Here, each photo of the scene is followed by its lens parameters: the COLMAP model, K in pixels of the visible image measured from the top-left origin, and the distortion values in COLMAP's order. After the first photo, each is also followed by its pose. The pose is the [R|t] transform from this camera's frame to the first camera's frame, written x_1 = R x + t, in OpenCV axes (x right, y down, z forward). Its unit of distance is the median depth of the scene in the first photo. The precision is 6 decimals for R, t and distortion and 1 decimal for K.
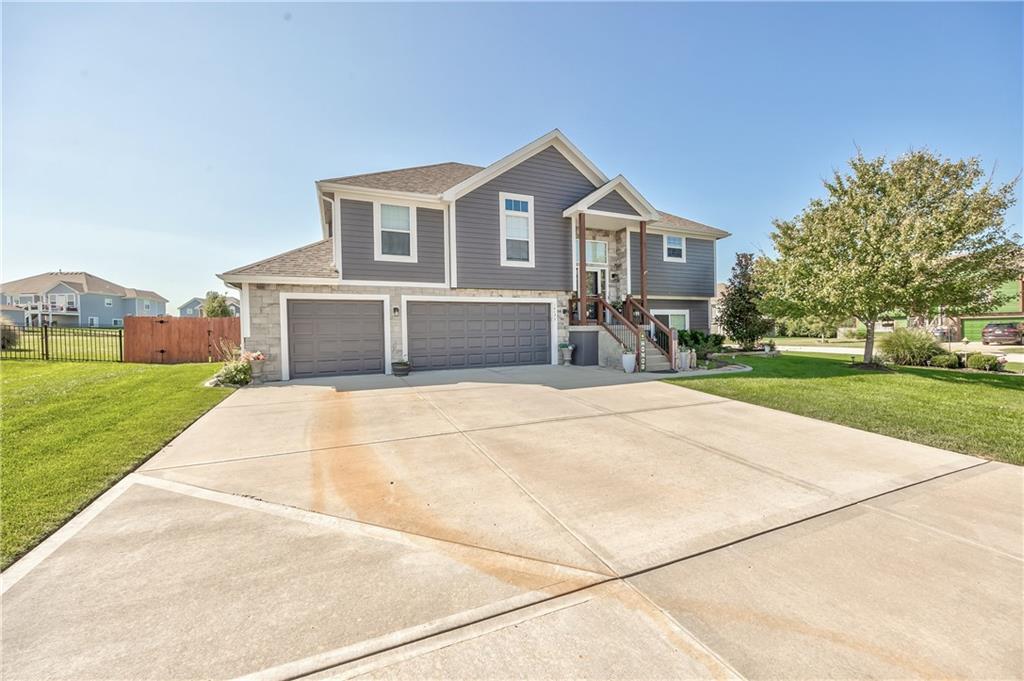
lens RADIAL K [[391.4, 0, 515.6], [0, 391.4, 342.6], [0, 0, 1]] dist [-0.004405, -0.000375]
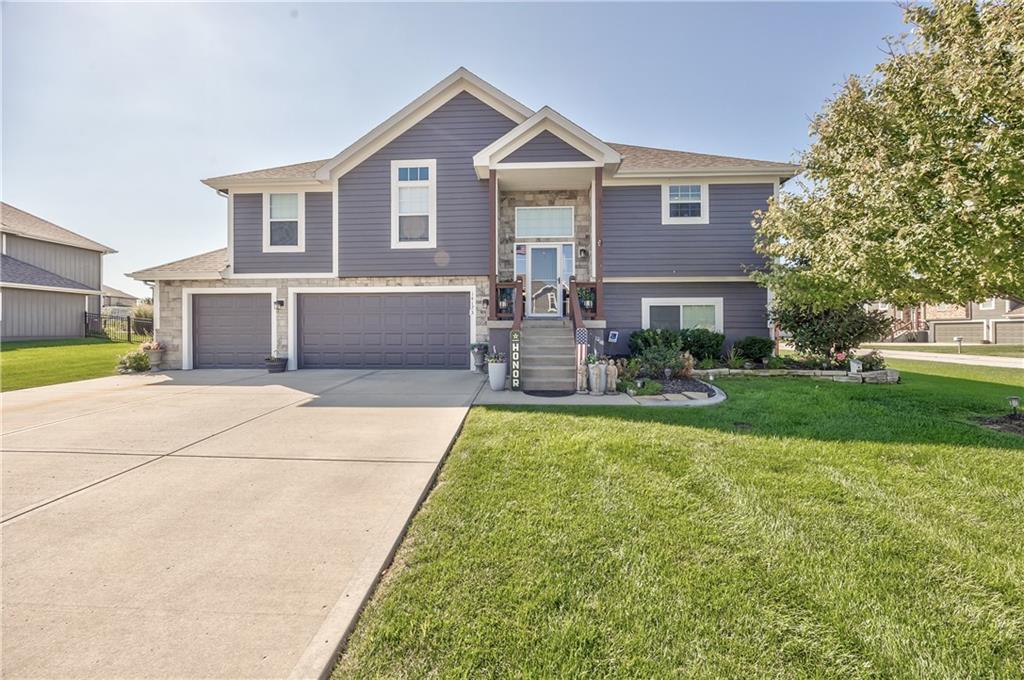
lens RADIAL K [[391.4, 0, 511.1], [0, 391.4, 336.3], [0, 0, 1]] dist [-0.004405, -0.000375]
pose [[0.889471, 0.023703, -0.456377, 0.578170], [-0.027173, 0.999630, -0.001041, -0.015162], [0.456183, 0.013327, 0.889786, 0.377276]]
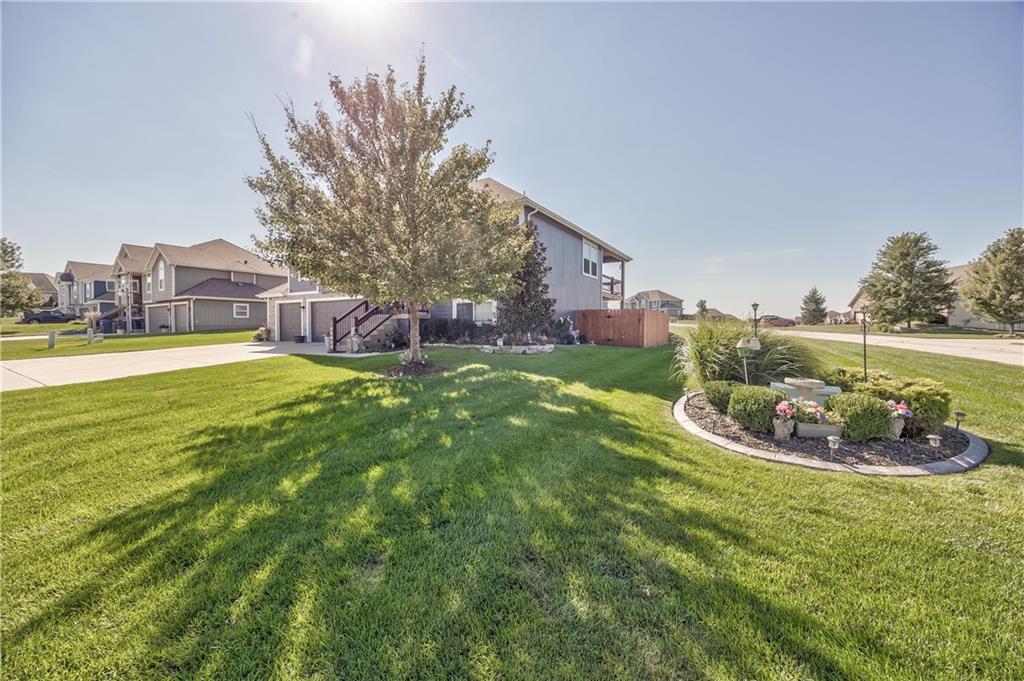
lens RADIAL K [[391.4, 0, 510.8], [0, 391.4, 335.8], [0, 0, 1]] dist [-0.004405, -0.000375]
pose [[0.562195, 0.044076, -0.825829, 1.623450], [-0.024539, 0.999028, 0.036615, -0.037202], [0.826640, -0.000319, 0.562731, 0.709873]]
